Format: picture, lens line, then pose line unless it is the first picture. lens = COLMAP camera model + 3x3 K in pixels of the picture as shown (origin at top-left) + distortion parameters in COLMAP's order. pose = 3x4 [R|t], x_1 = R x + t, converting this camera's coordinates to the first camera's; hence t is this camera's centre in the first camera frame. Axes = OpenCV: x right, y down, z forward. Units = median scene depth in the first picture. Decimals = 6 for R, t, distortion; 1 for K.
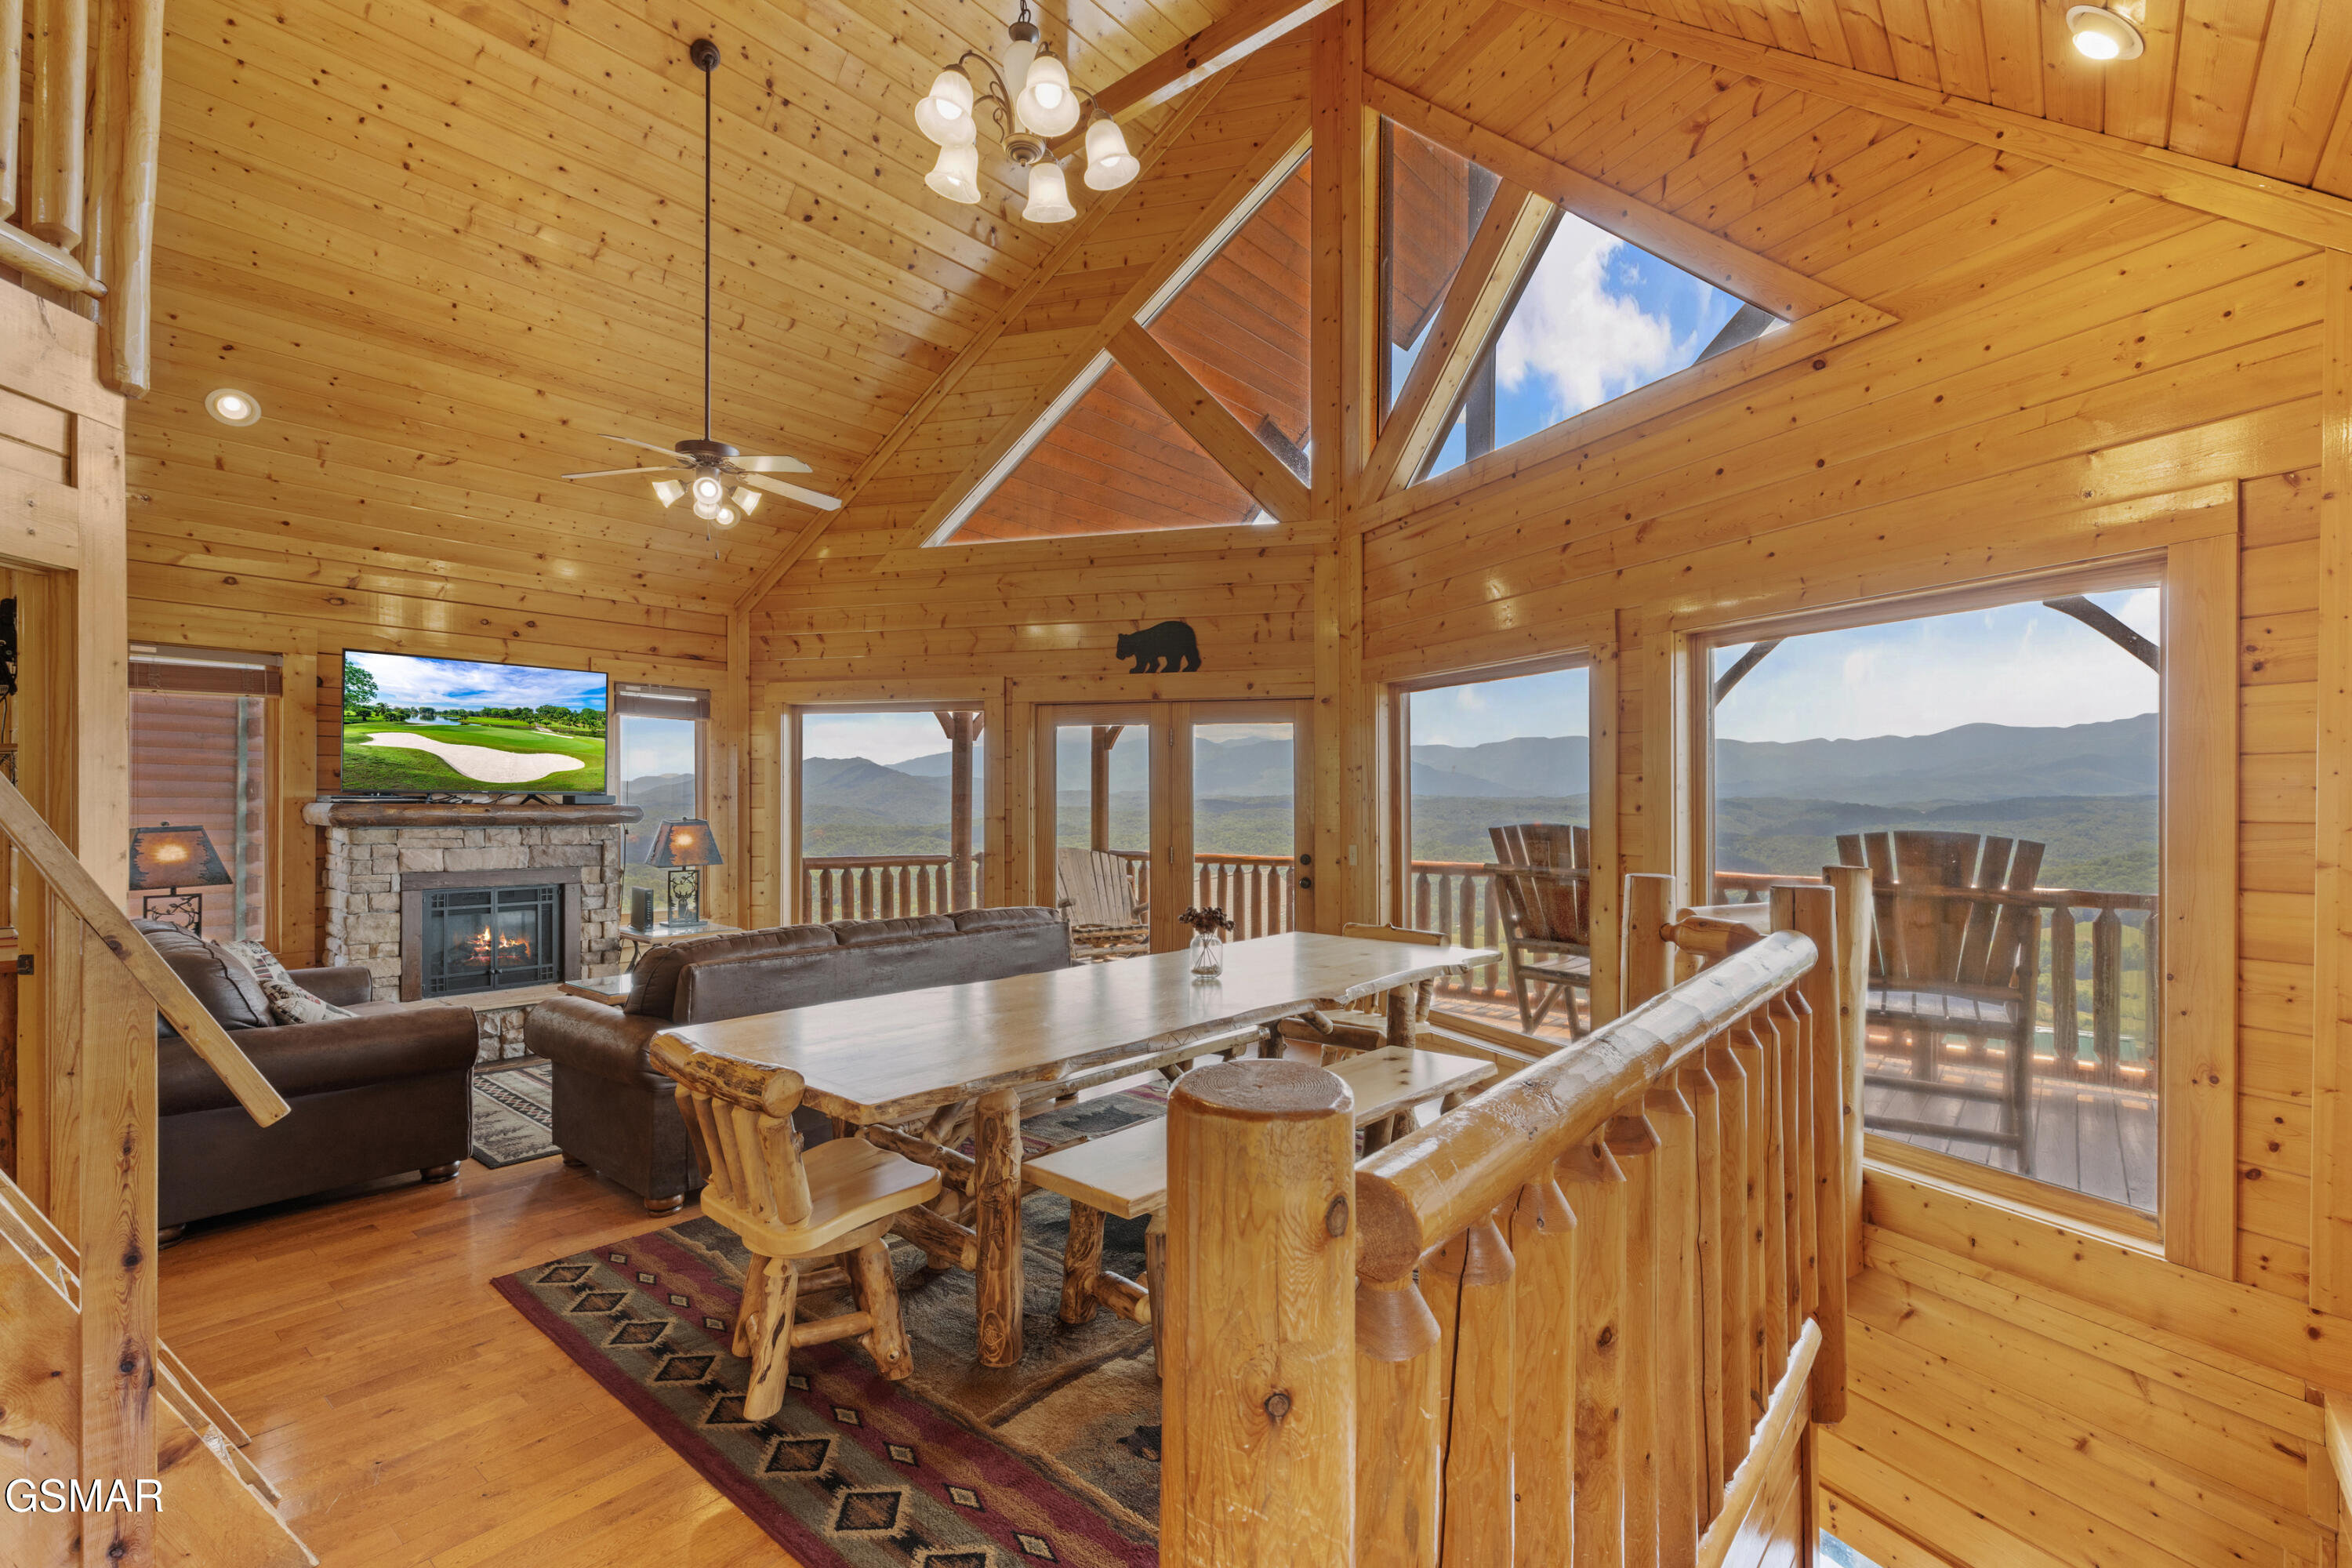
lens RADIAL K [[1054.0, 0, 1180.6], [0, 1054.0, 803.3], [0, 0, 1]] dist [0.002211, -0.000651]
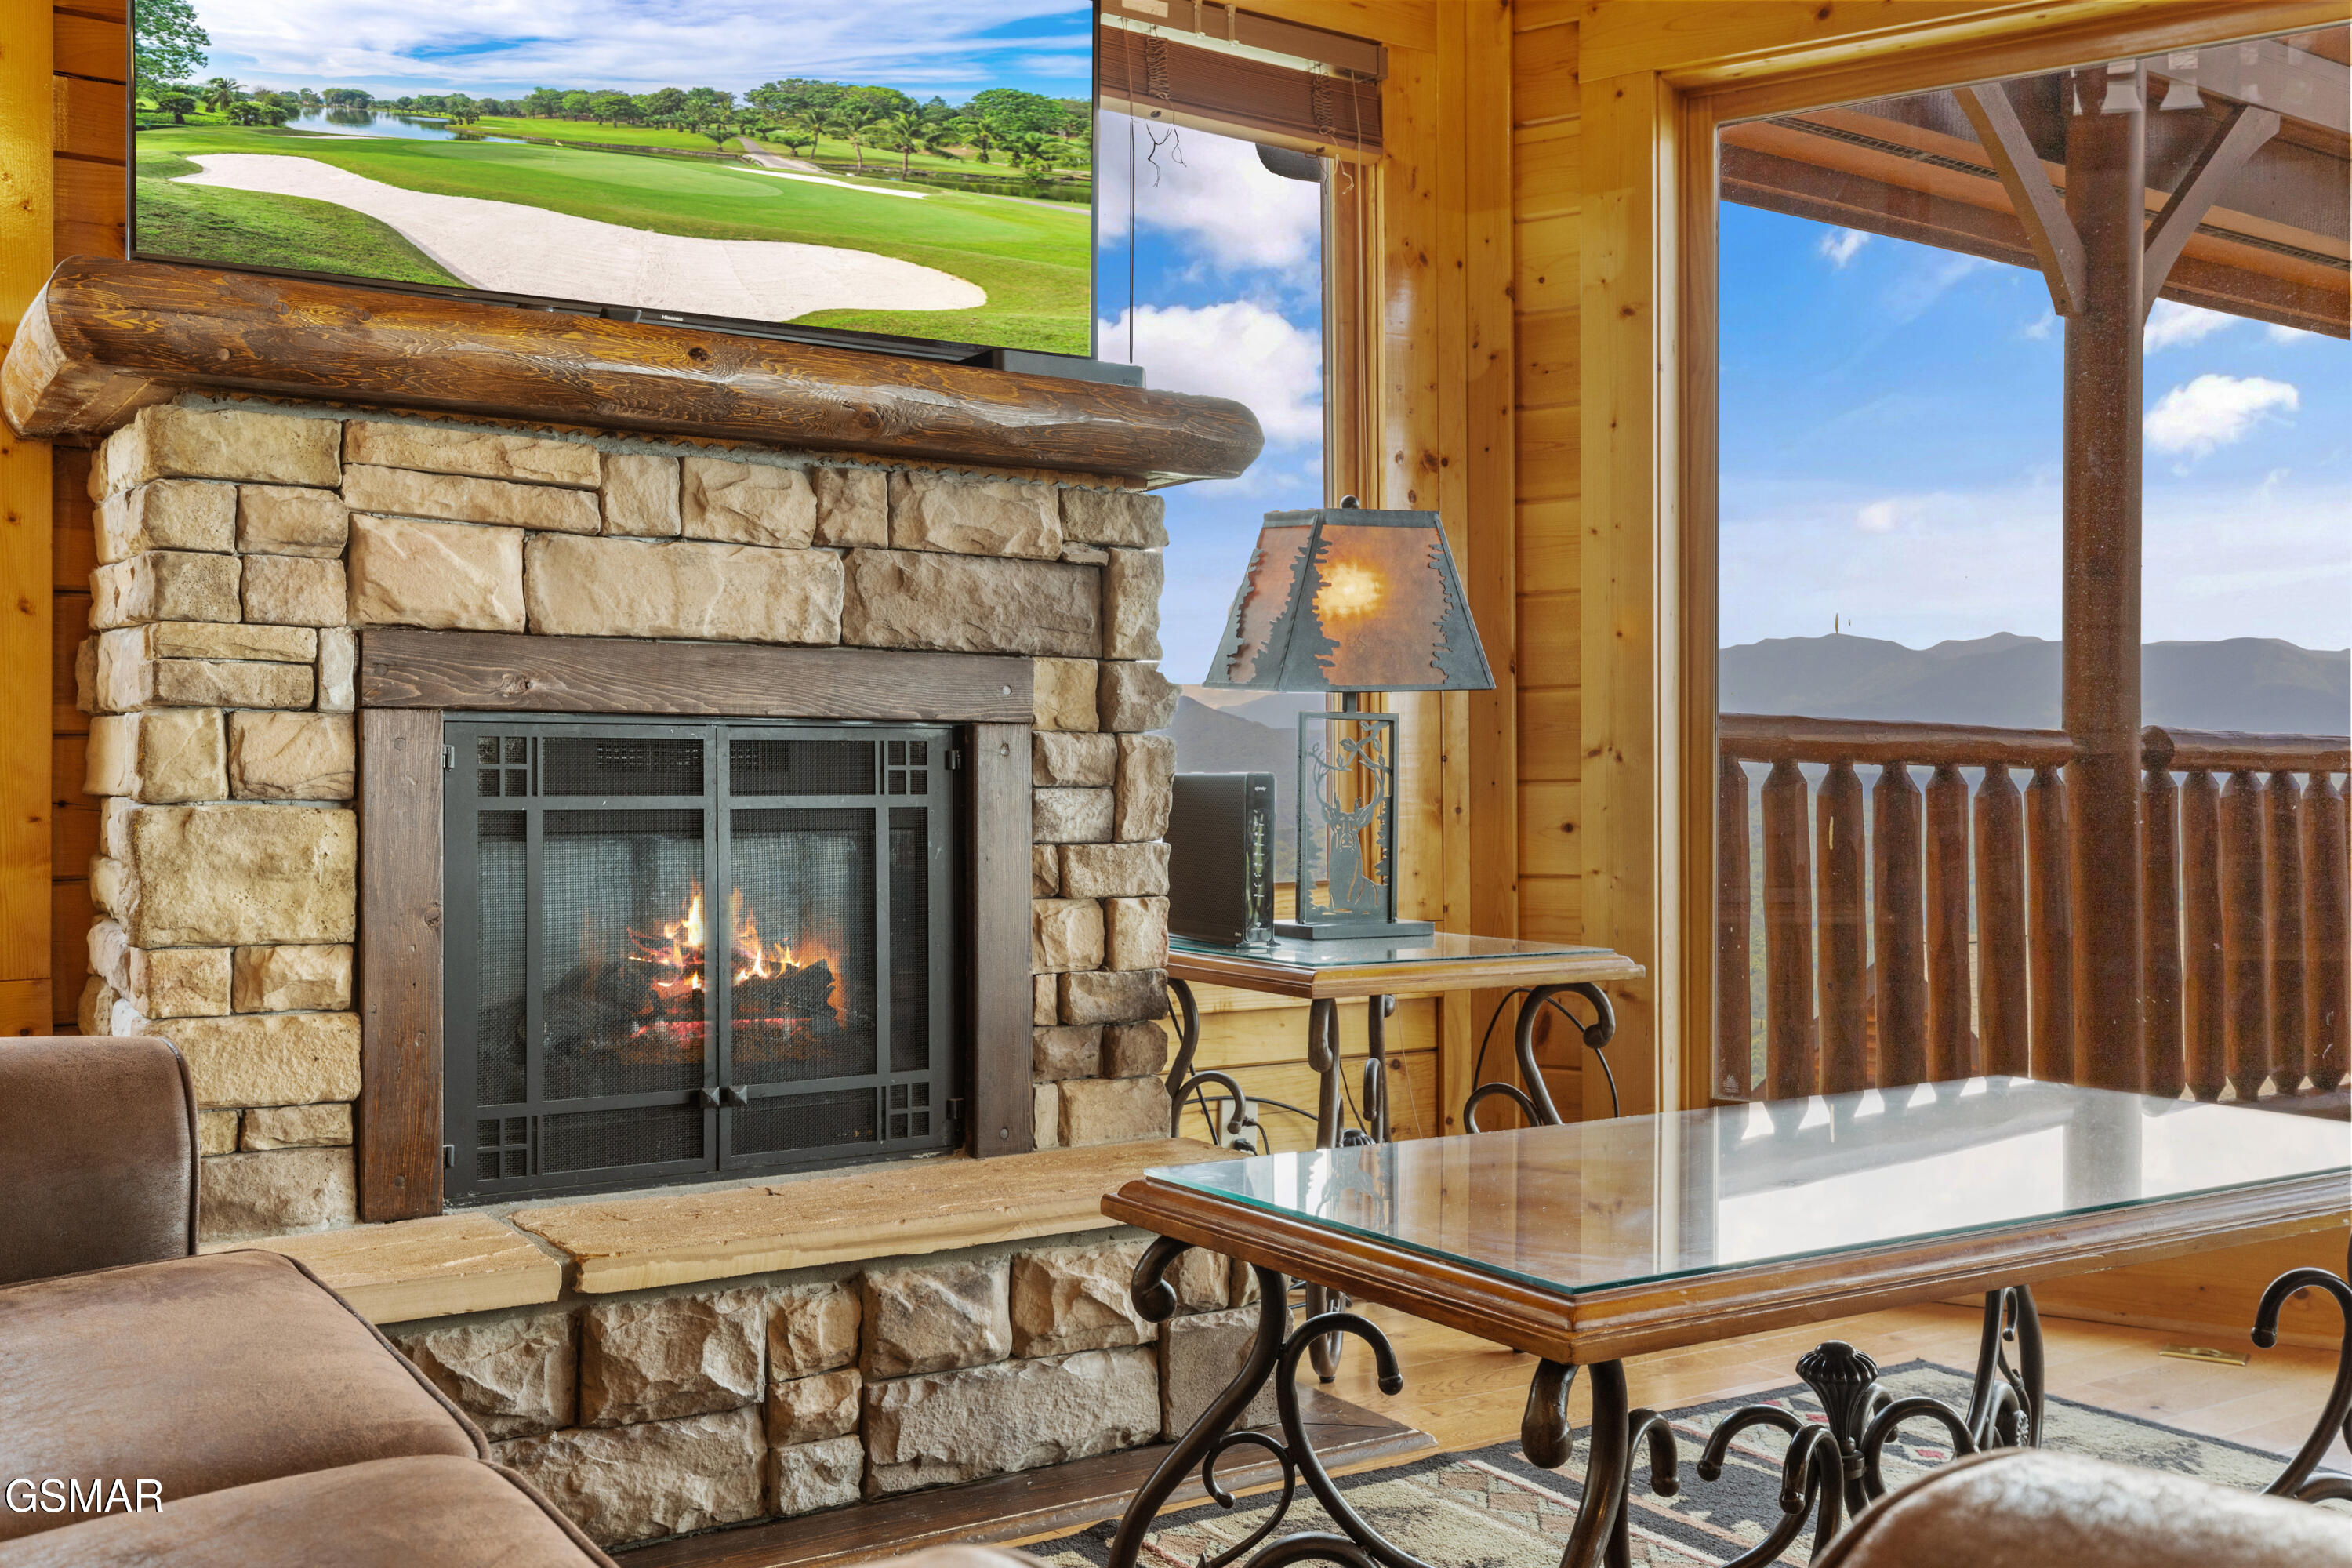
lens RADIAL K [[2209.3, 0, 1183.0], [0, 2209.3, 778.9], [0, 0, 1]] dist [0.002878, 0.000000]
pose [[0.956888, -0.004413, -0.290424, -0.419072], [0.004183, 0.999990, -0.001411, 0.093094], [0.290428, 0.000135, 0.956897, 0.578717]]
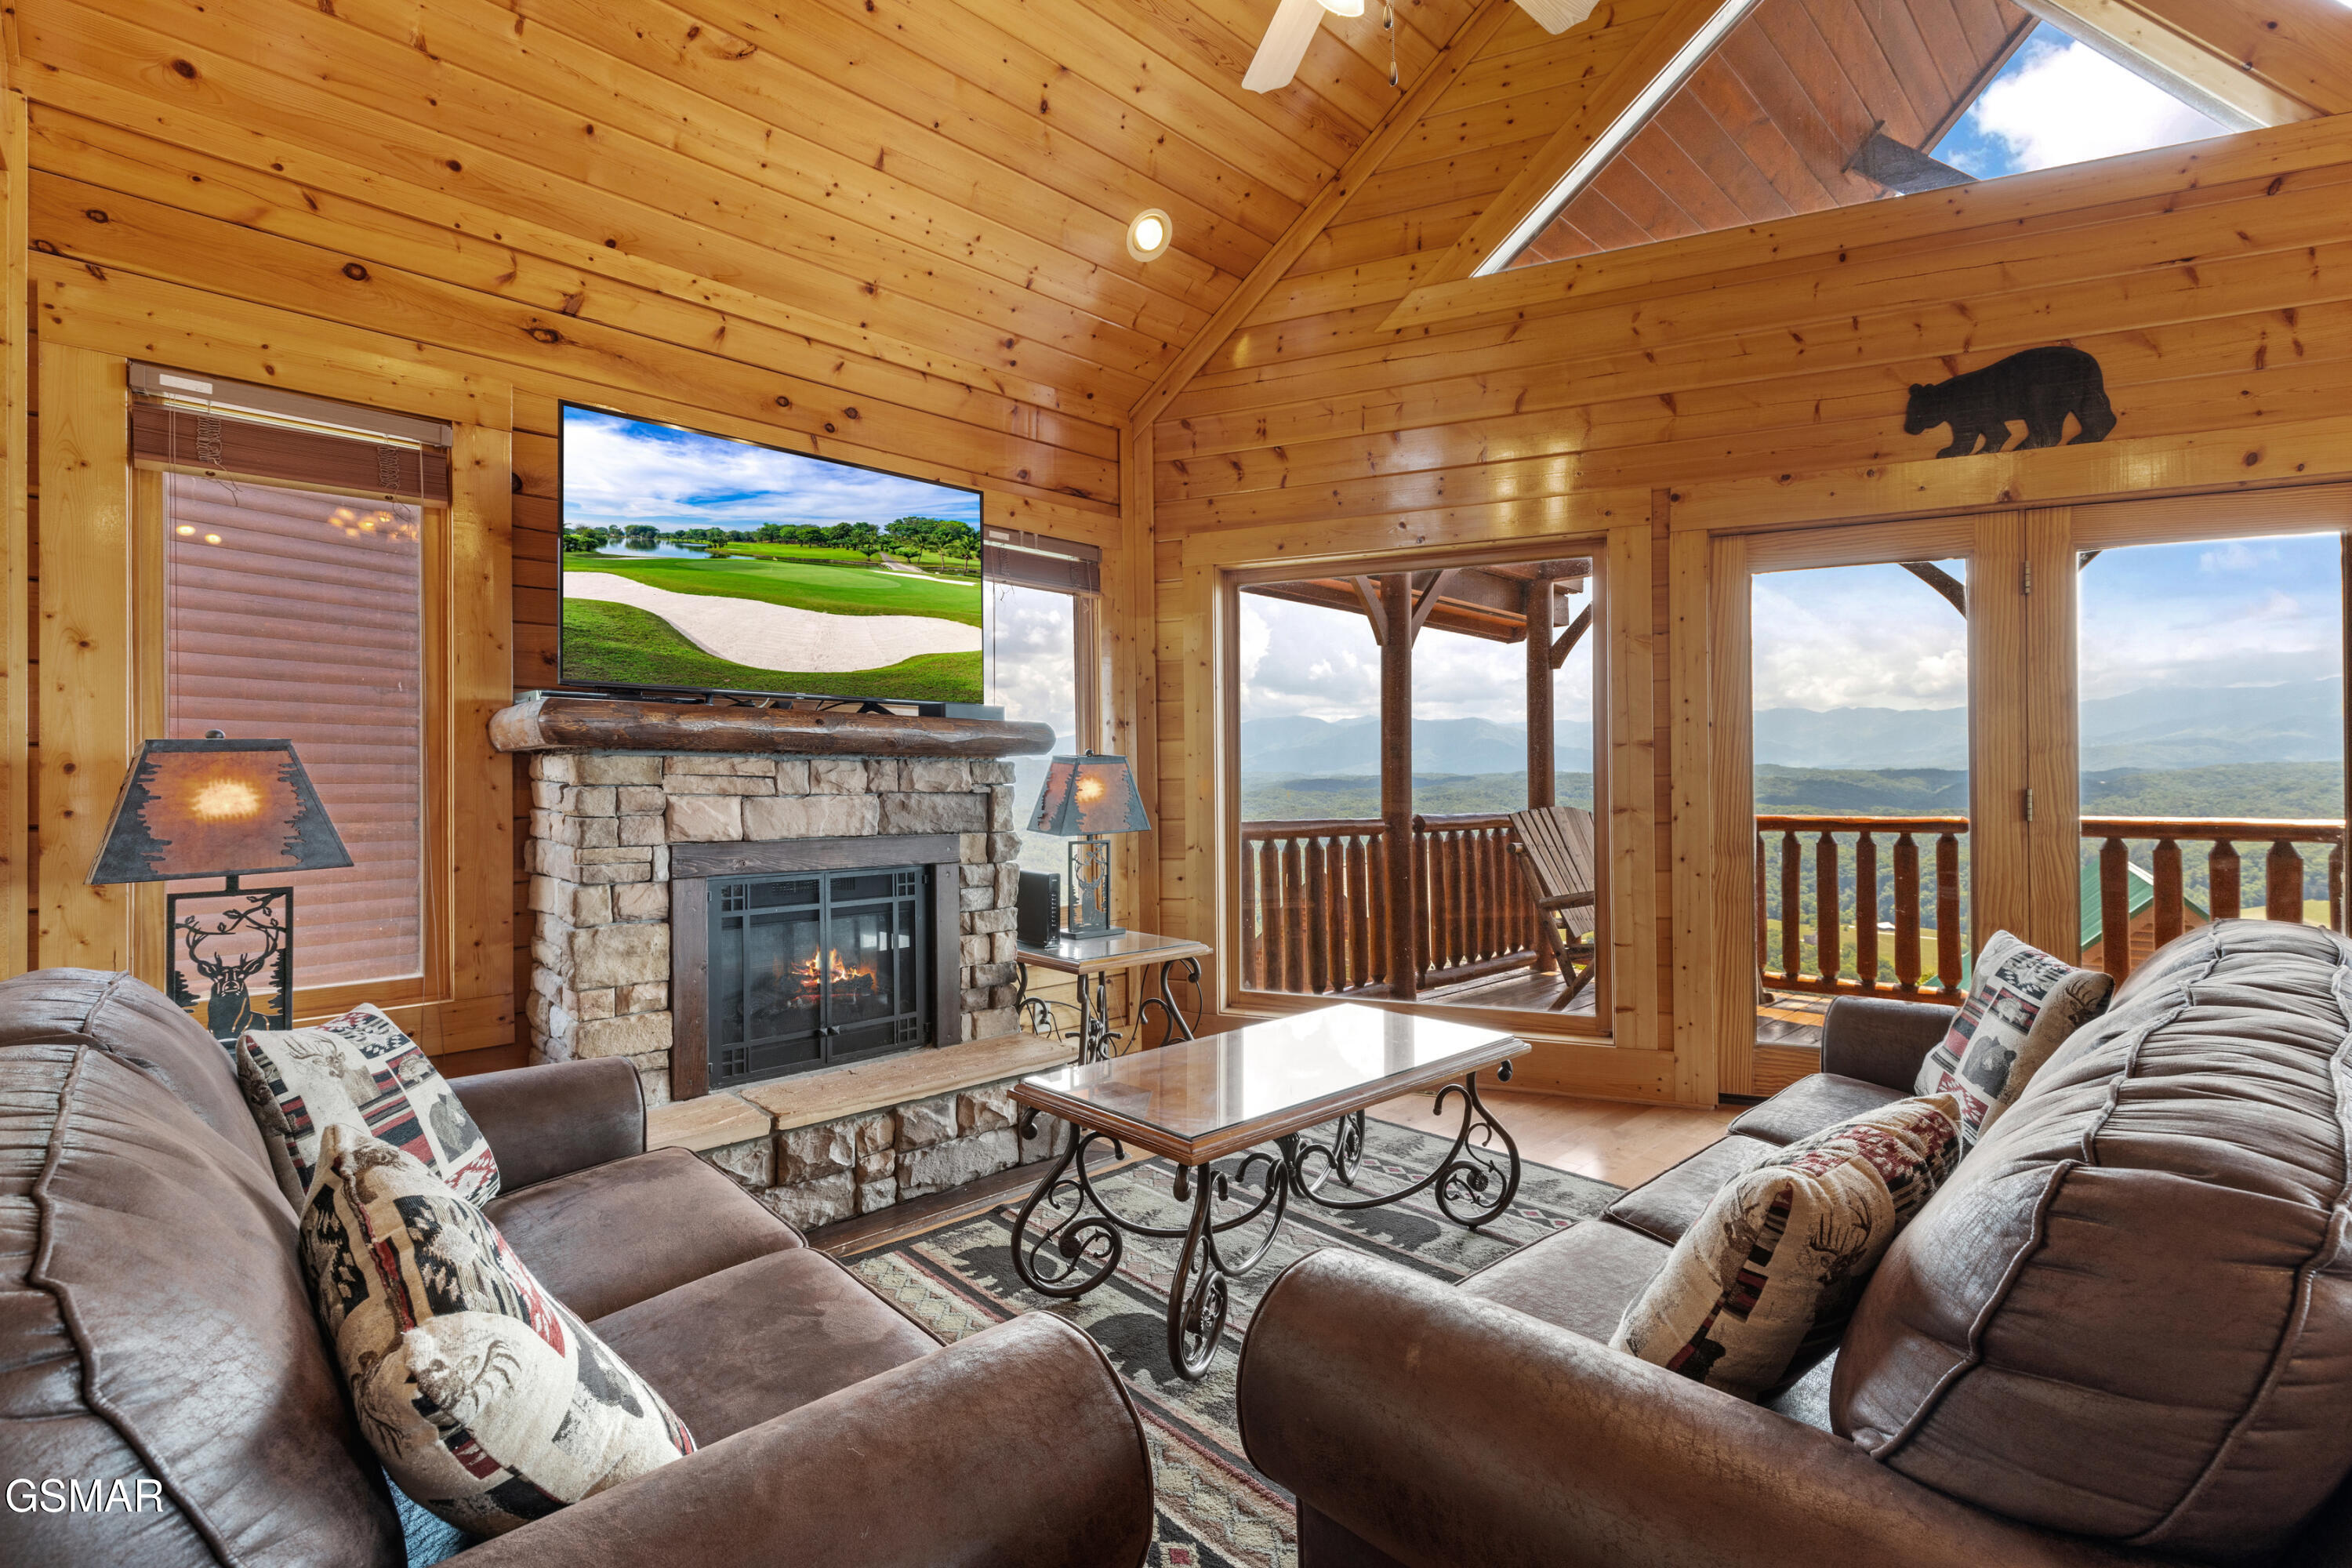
lens RADIAL K [[1054.0, 0, 1180.6], [0, 1054.0, 777.6], [0, 0, 1]] dist [0.002211, -0.000651]
pose [[0.993226, -0.013207, -0.115447, -0.412910], [0.012547, 0.999901, -0.006441, 0.038449], [0.115520, 0.004949, 0.993293, 0.497459]]
